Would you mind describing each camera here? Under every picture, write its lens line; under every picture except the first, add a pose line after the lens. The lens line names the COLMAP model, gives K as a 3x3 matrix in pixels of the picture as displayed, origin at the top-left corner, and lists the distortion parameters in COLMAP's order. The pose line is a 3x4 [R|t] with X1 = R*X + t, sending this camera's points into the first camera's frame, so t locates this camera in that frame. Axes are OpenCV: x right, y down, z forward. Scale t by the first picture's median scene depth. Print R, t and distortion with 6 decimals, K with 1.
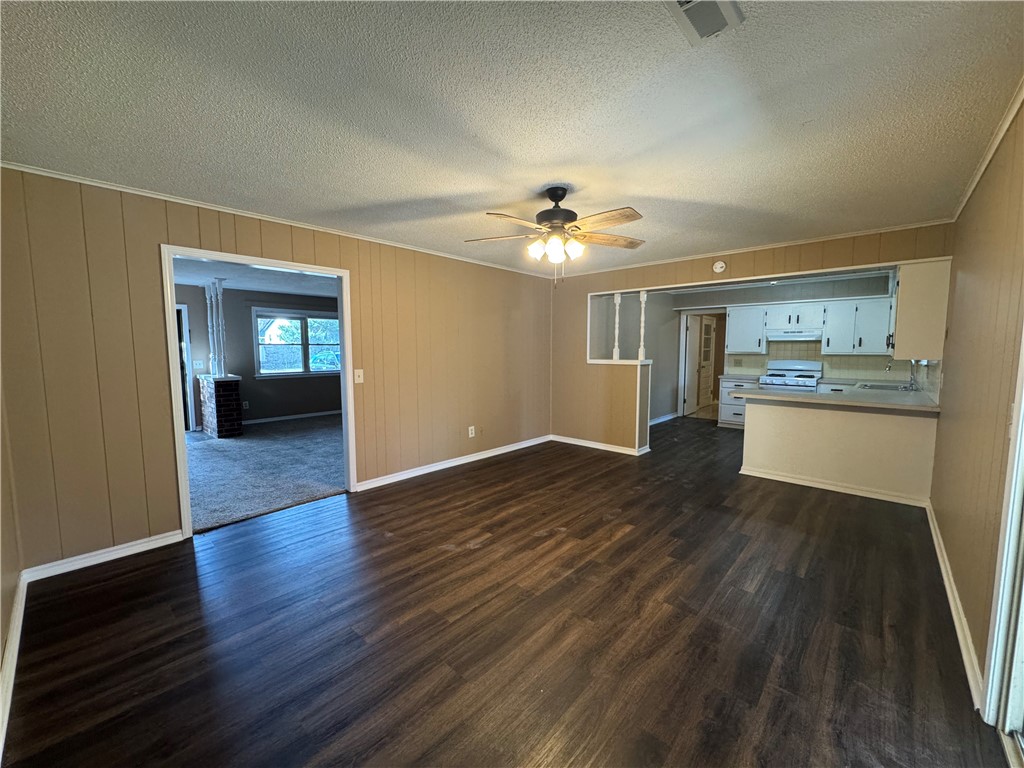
lens RADIAL K [[408.7, 0, 511.0], [0, 408.7, 384.6], [0, 0, 1]] dist [-0.002351, -0.000013]
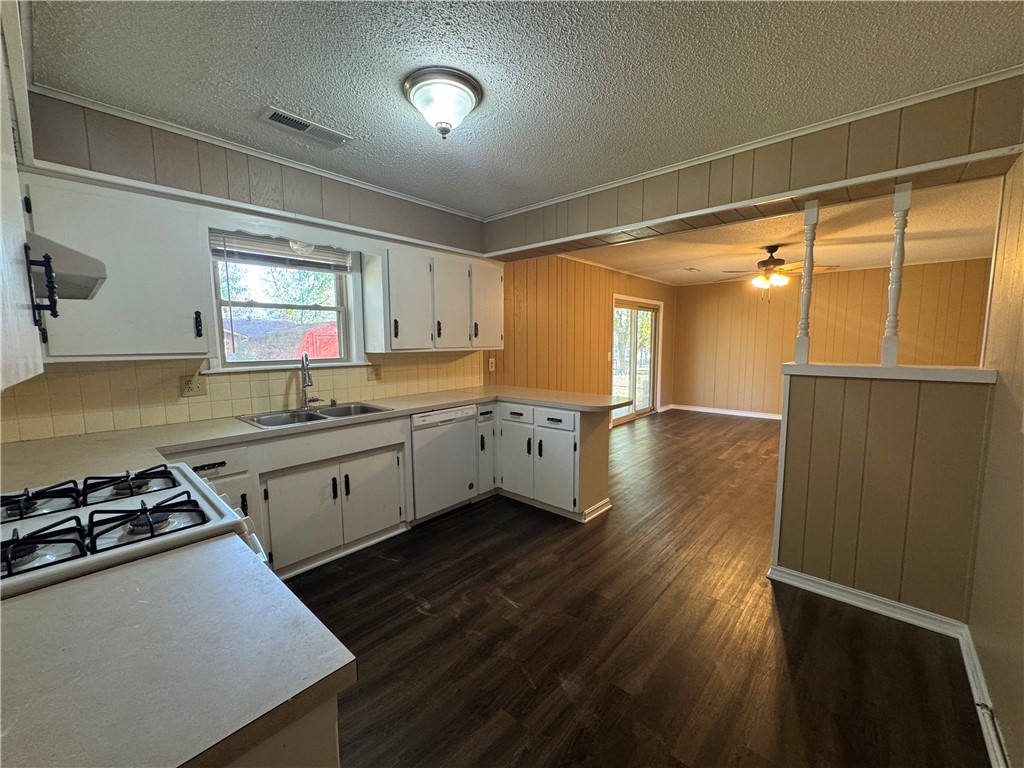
lens RADIAL K [[408.7, 0, 511.0], [0, 408.7, 384.6], [0, 0, 1]] dist [-0.002351, -0.000013]
pose [[-0.999925, 0.009170, -0.008131, 1.042570], [0.007414, 0.980891, 0.194418, -0.205231], [0.009758, 0.194343, -0.980885, 2.351032]]
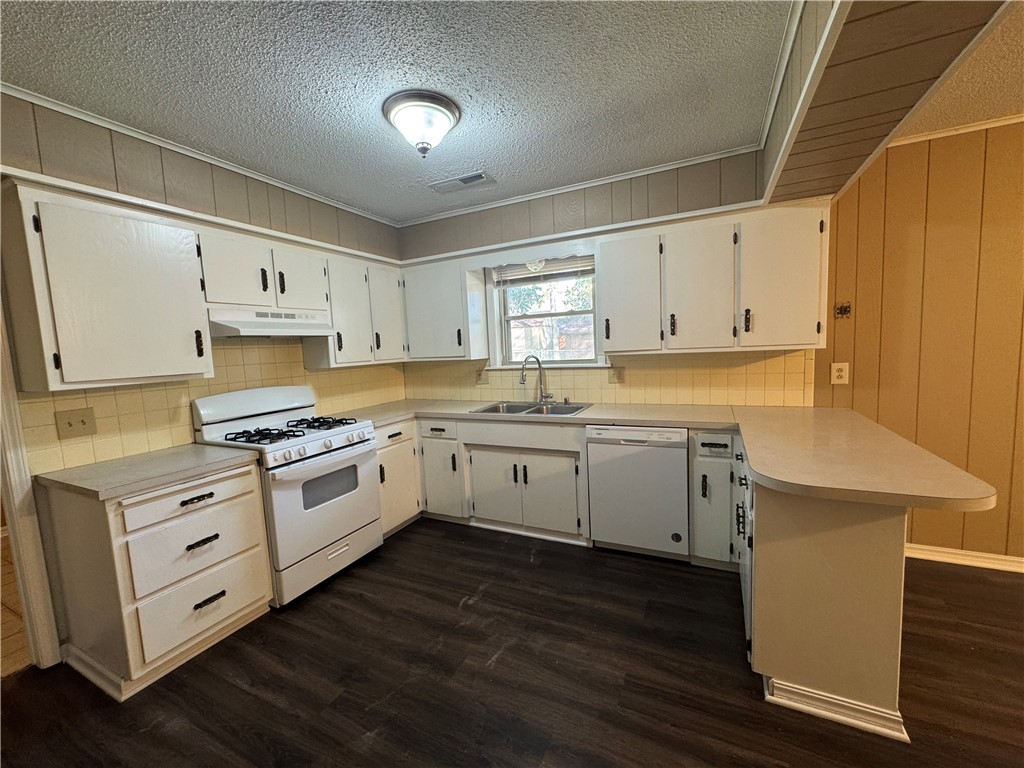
lens RADIAL K [[408.7, 0, 511.0], [0, 408.7, 384.6], [0, 0, 1]] dist [-0.002351, -0.000013]
pose [[-0.284847, -0.077054, 0.955471, 0.526012], [0.131724, 0.984162, 0.118637, -0.164186], [-0.949479, 0.159652, -0.270185, 1.841770]]
